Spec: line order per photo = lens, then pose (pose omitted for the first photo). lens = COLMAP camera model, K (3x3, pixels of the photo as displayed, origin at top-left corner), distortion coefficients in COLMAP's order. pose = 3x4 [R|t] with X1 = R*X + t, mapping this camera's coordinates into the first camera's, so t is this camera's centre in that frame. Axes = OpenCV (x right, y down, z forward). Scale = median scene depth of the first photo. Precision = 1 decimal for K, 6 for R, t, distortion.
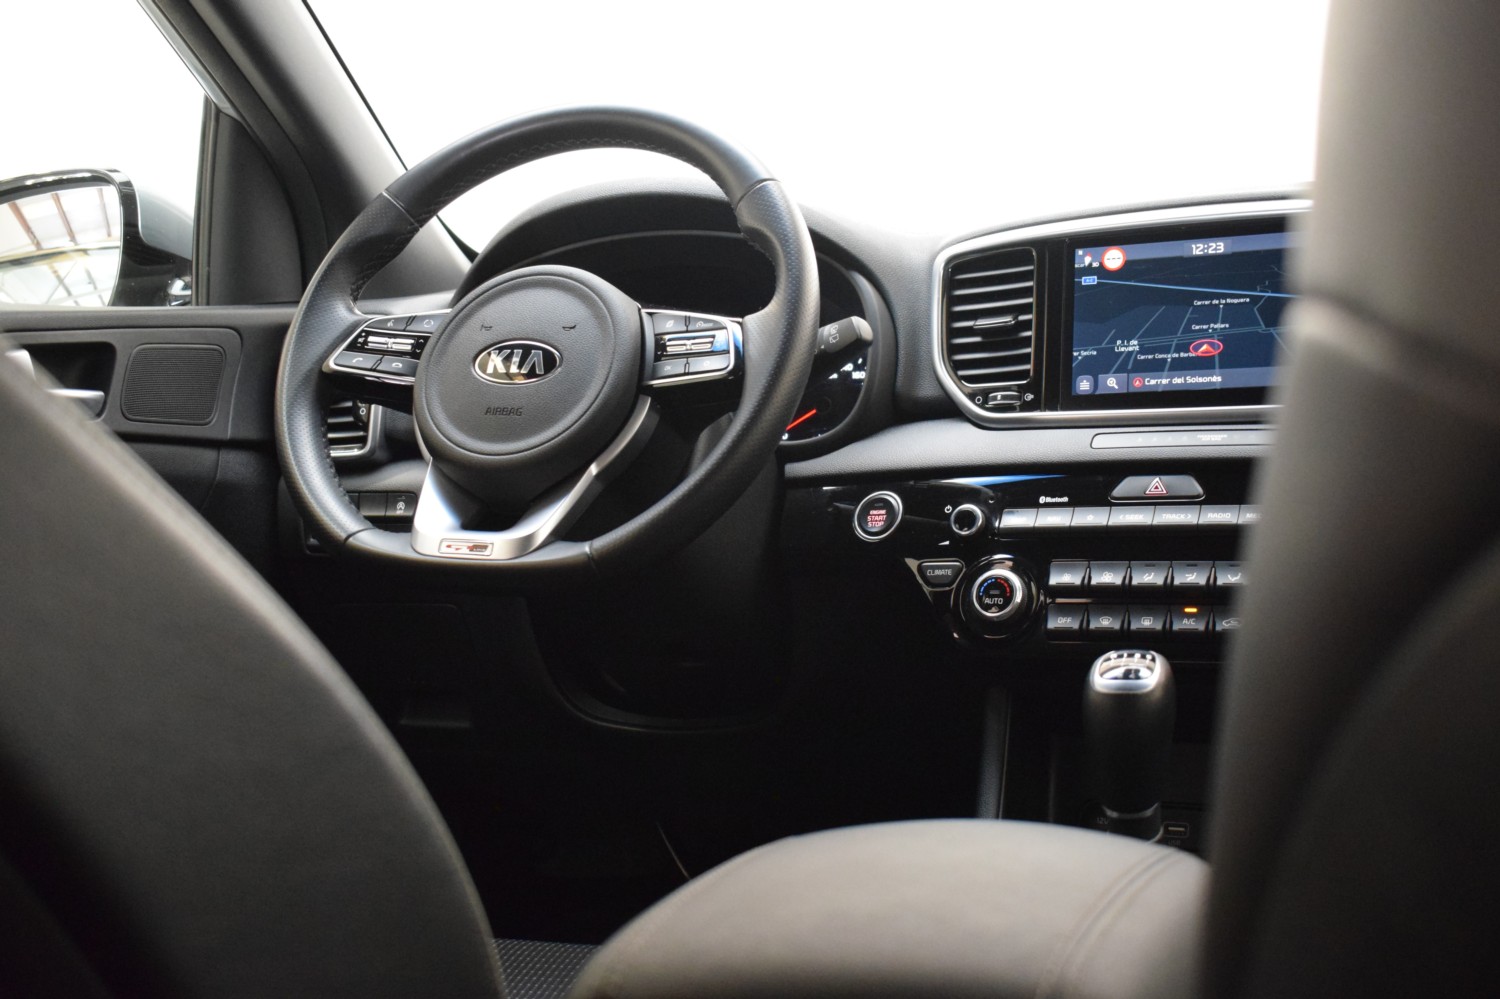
lens RADIAL K [[1680.4, 0, 749.9], [0, 1680.4, 500.3], [0, 0, 1]] dist [0.002721, 0.000000]
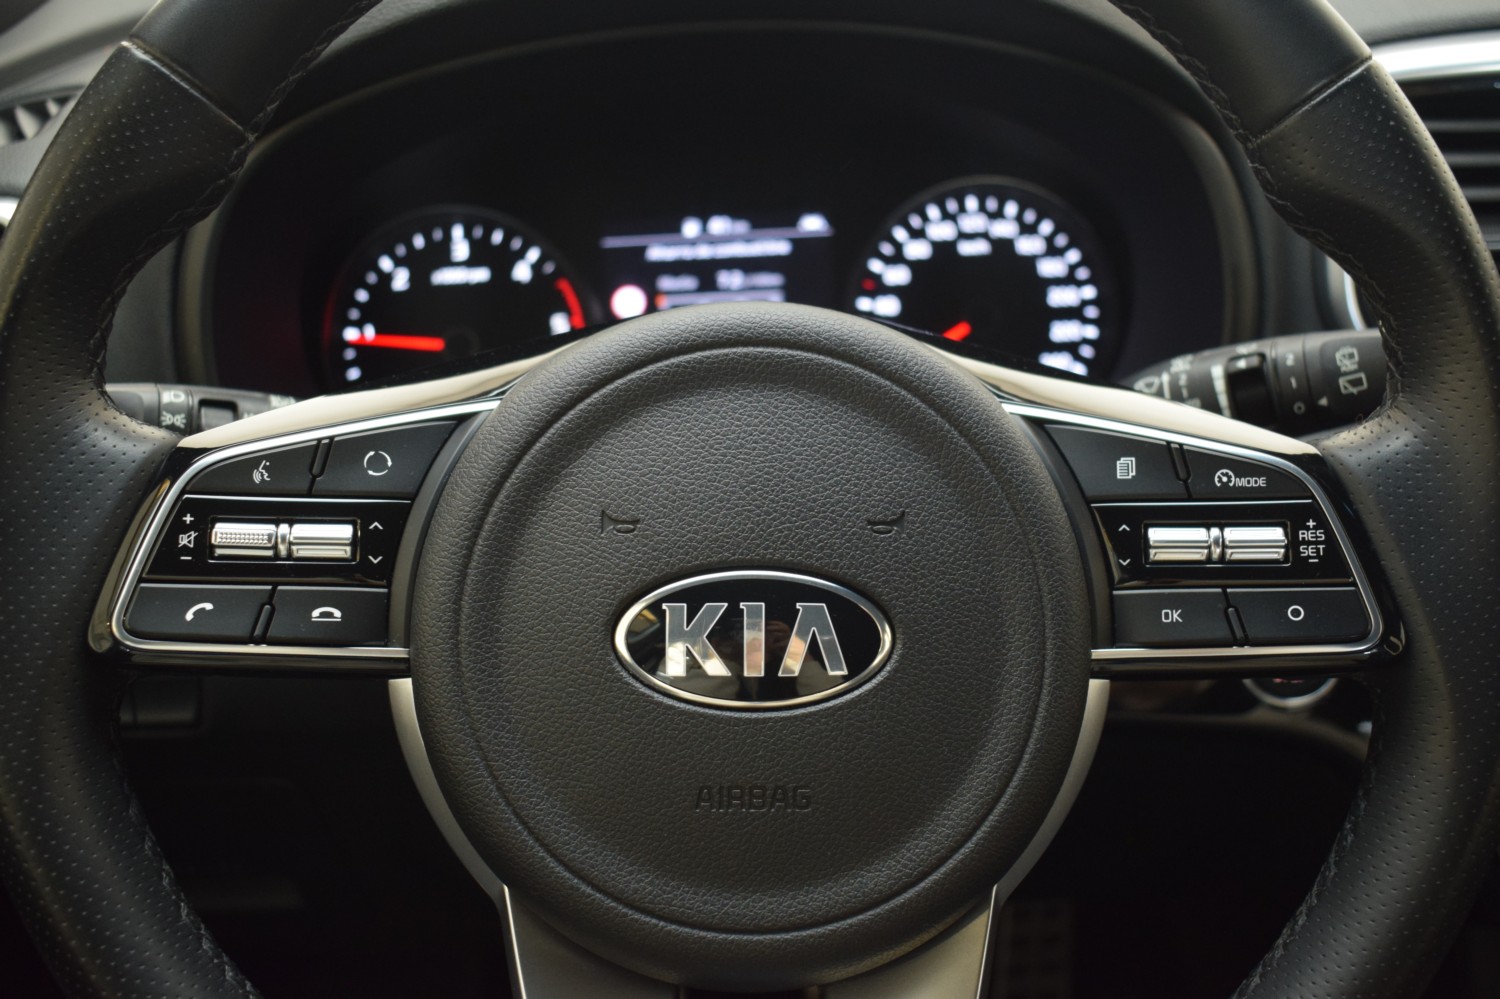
lens RADIAL K [[1589.1, 0, 749.8], [0, 1589.1, 500.2], [0, 0, 1]] dist [-0.073578, 0.000000]
pose [[0.923919, -0.166513, 0.344451, -0.240269], [0.026038, 0.925599, 0.377608, -0.226316], [-0.381700, -0.339911, 0.859515, 0.698701]]
